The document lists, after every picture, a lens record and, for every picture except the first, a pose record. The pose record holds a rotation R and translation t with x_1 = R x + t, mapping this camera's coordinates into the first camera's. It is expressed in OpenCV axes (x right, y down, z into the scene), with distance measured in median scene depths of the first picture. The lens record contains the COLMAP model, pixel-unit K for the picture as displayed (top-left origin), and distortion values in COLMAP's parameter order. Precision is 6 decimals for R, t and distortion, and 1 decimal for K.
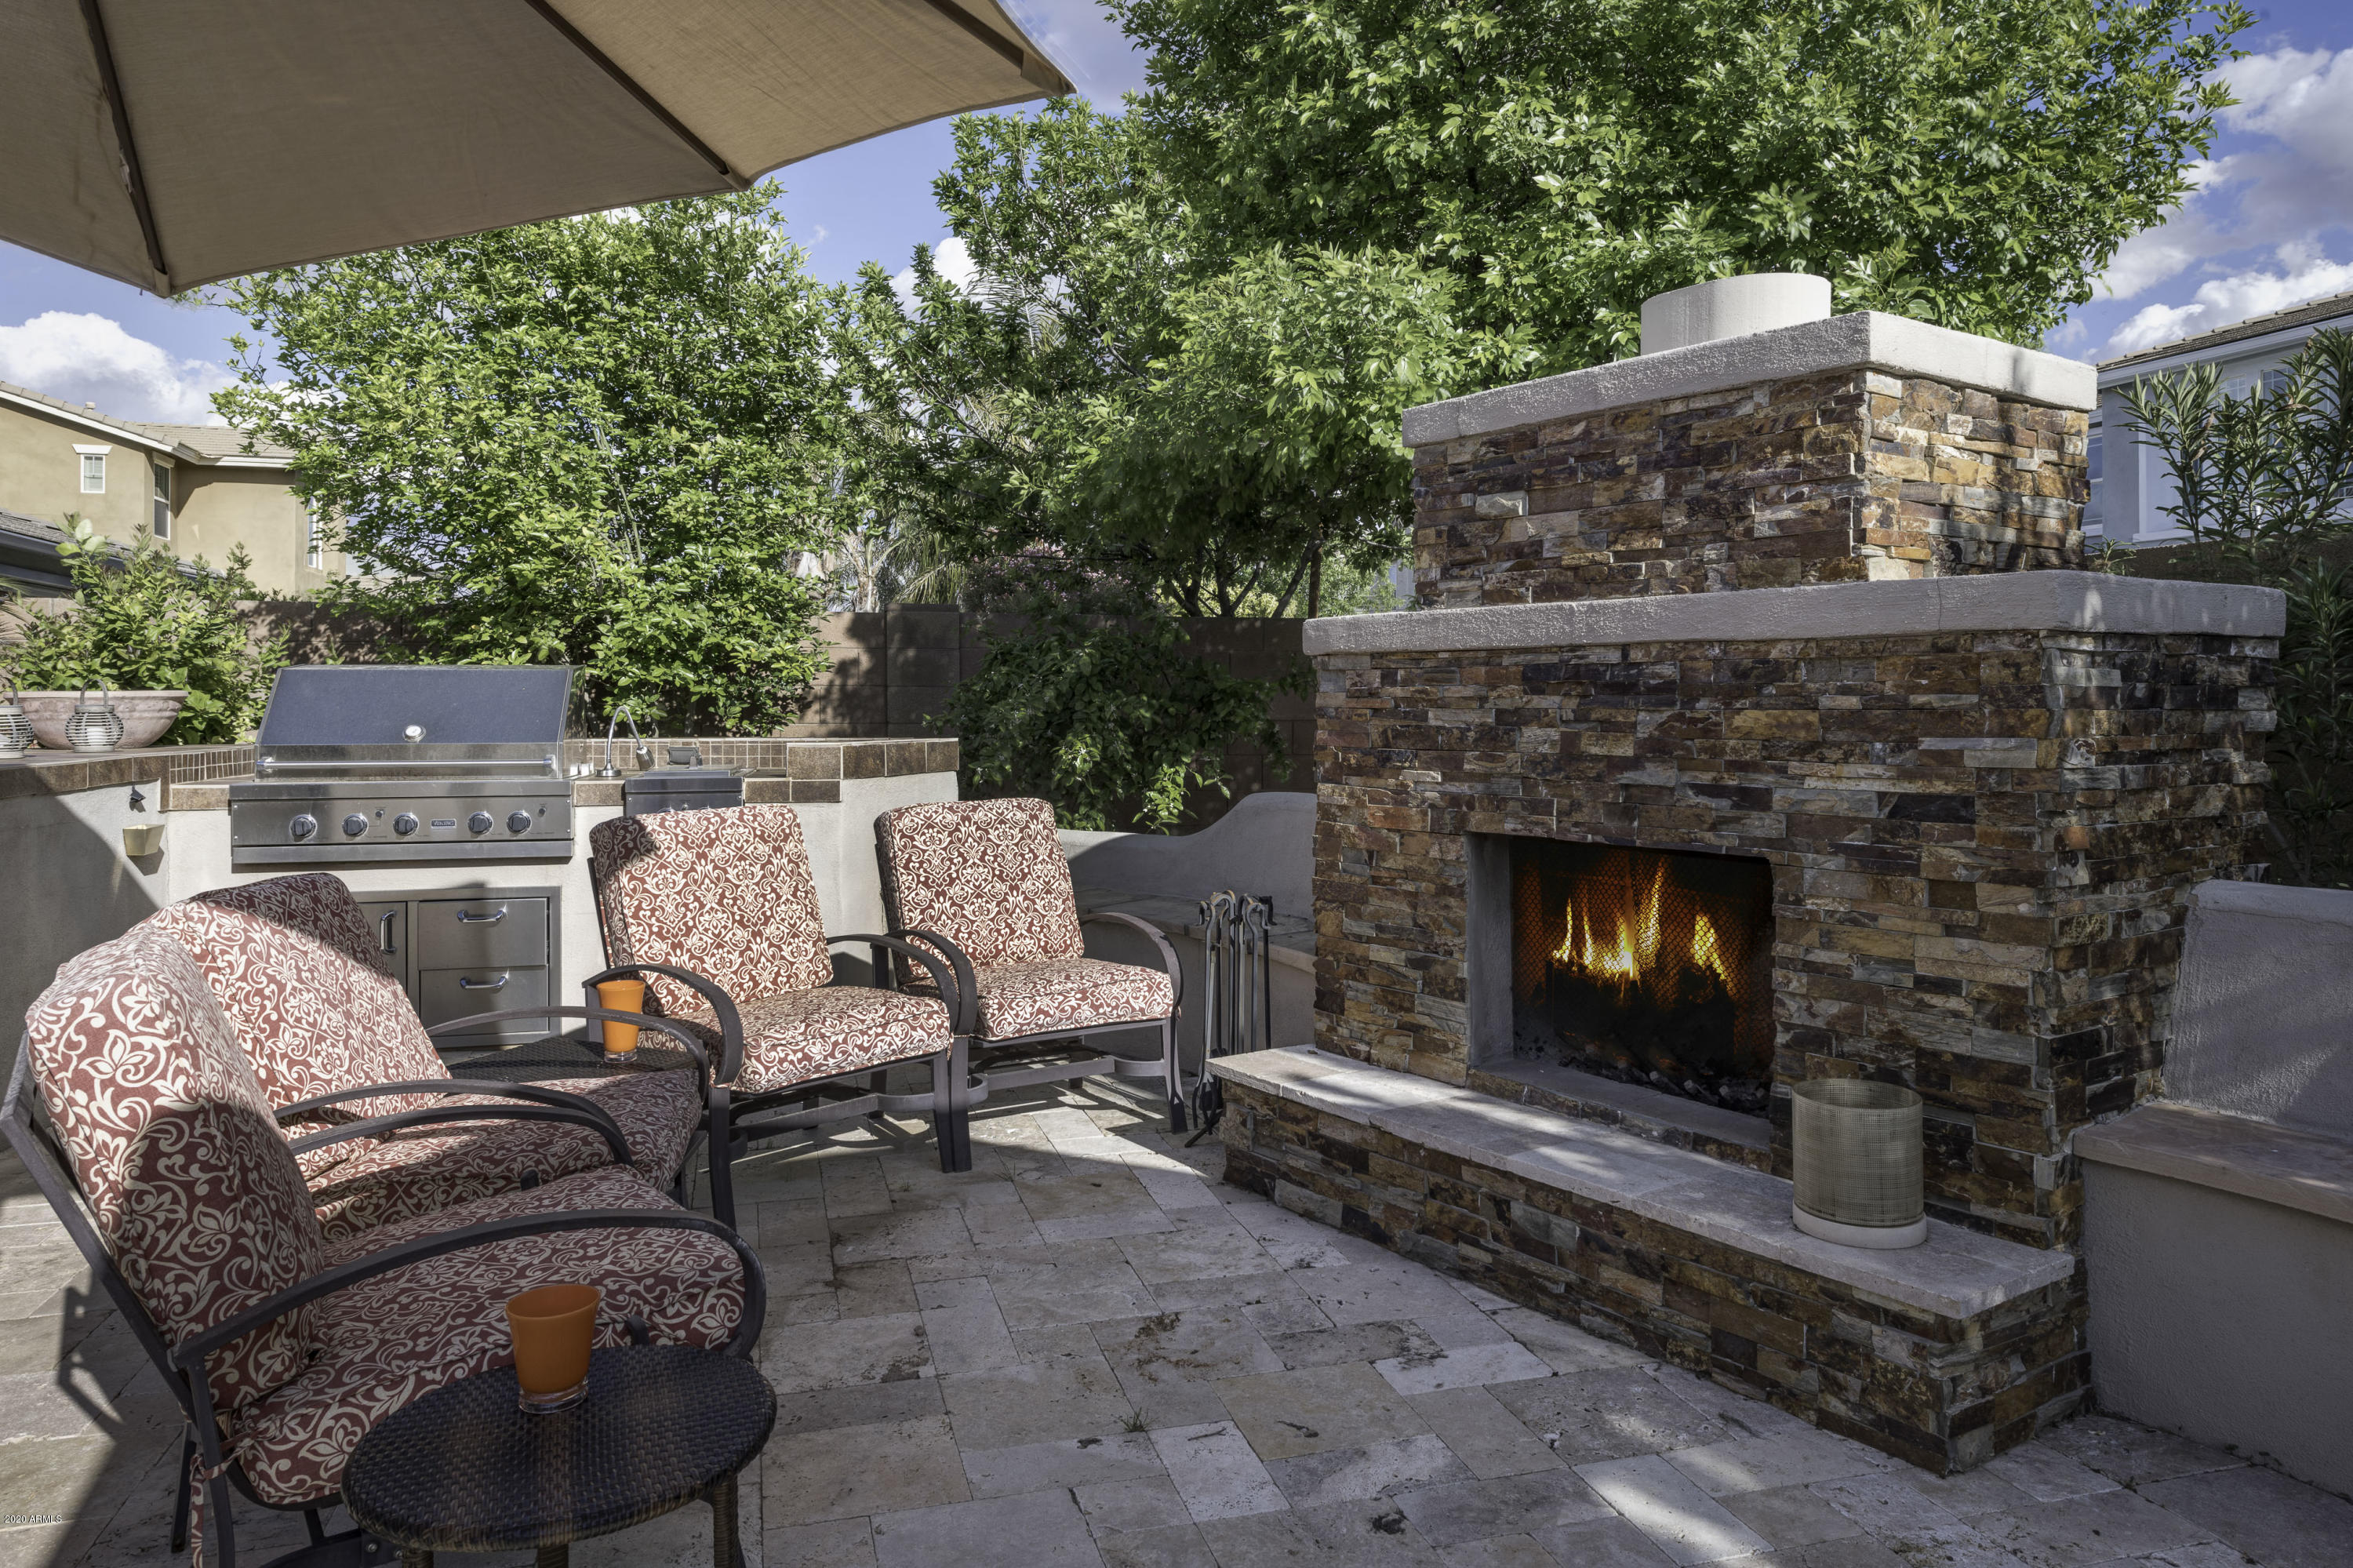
lens RADIAL K [[1687.5, 0, 1176.5], [0, 1687.5, 784.0], [0, 0, 1]] dist [0.000571, -0.000474]
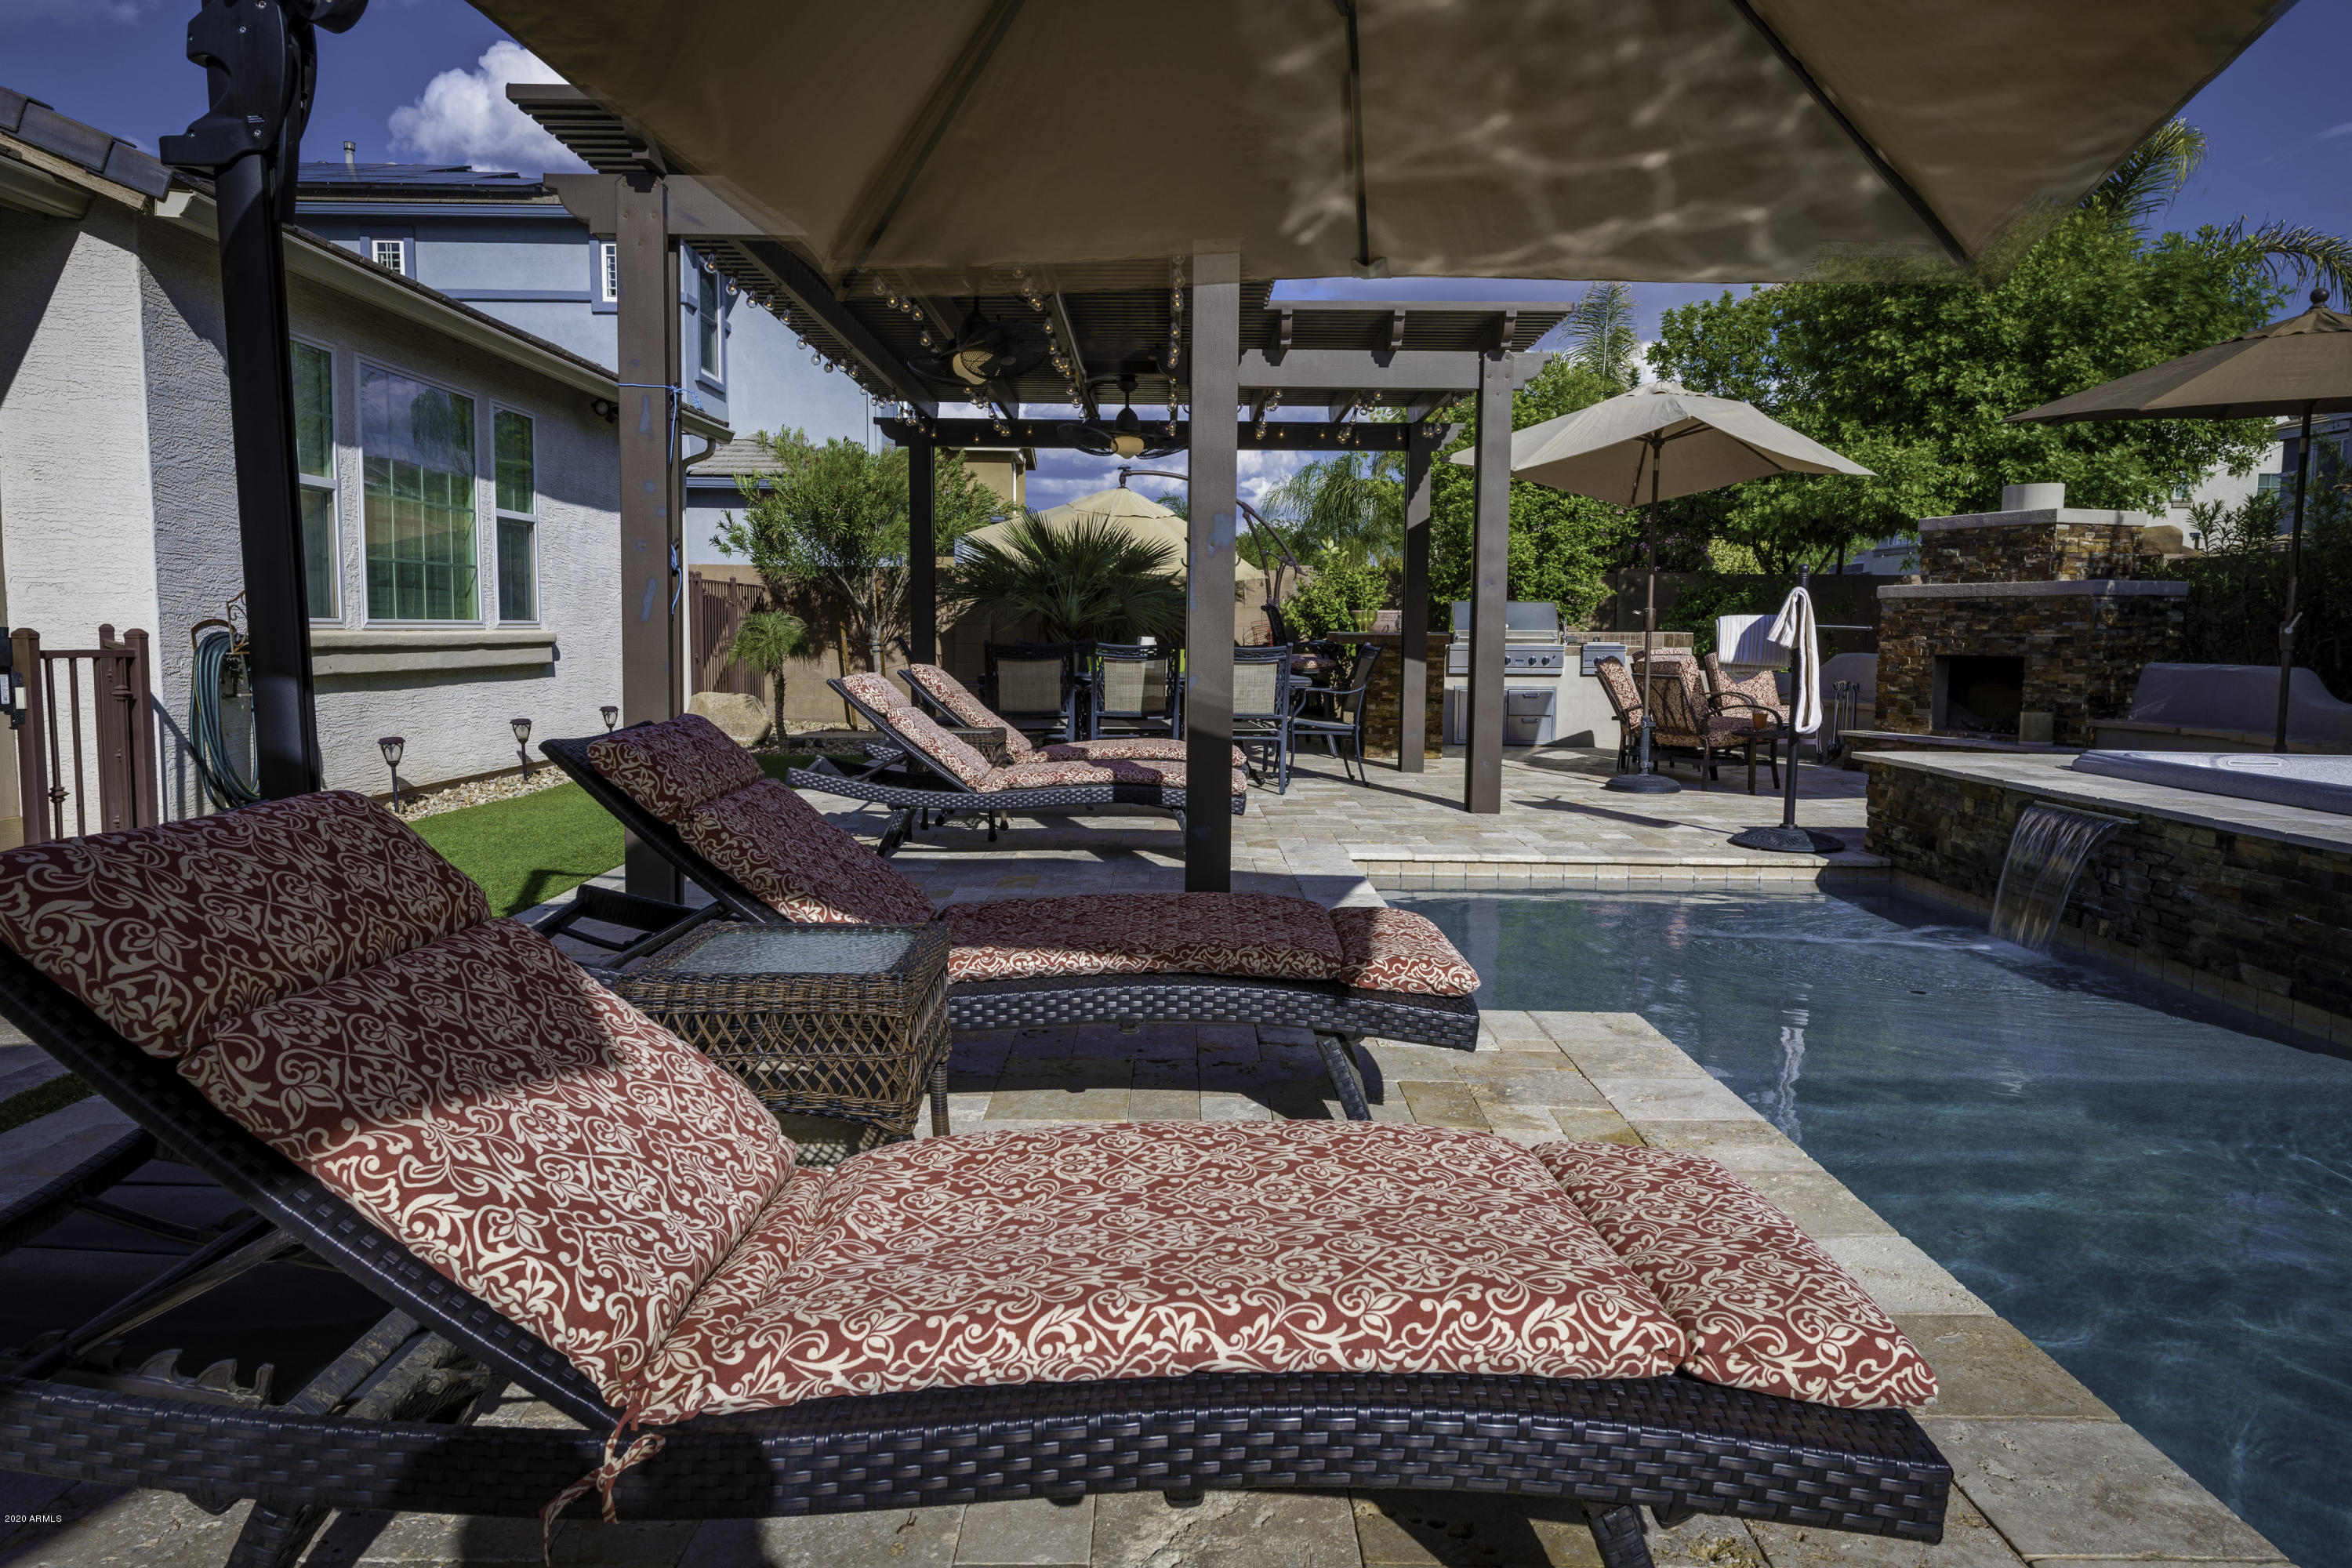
lens RADIAL K [[1686.8, 0, 1176.0], [0, 1686.8, 784.0], [0, 0, 1]] dist [0.000571, -0.000474]
pose [[0.967793, 0.039970, -0.248556, -0.426987], [-0.031882, 0.998826, 0.036480, 0.207750], [0.249722, -0.027381, 0.967930, -2.539044]]
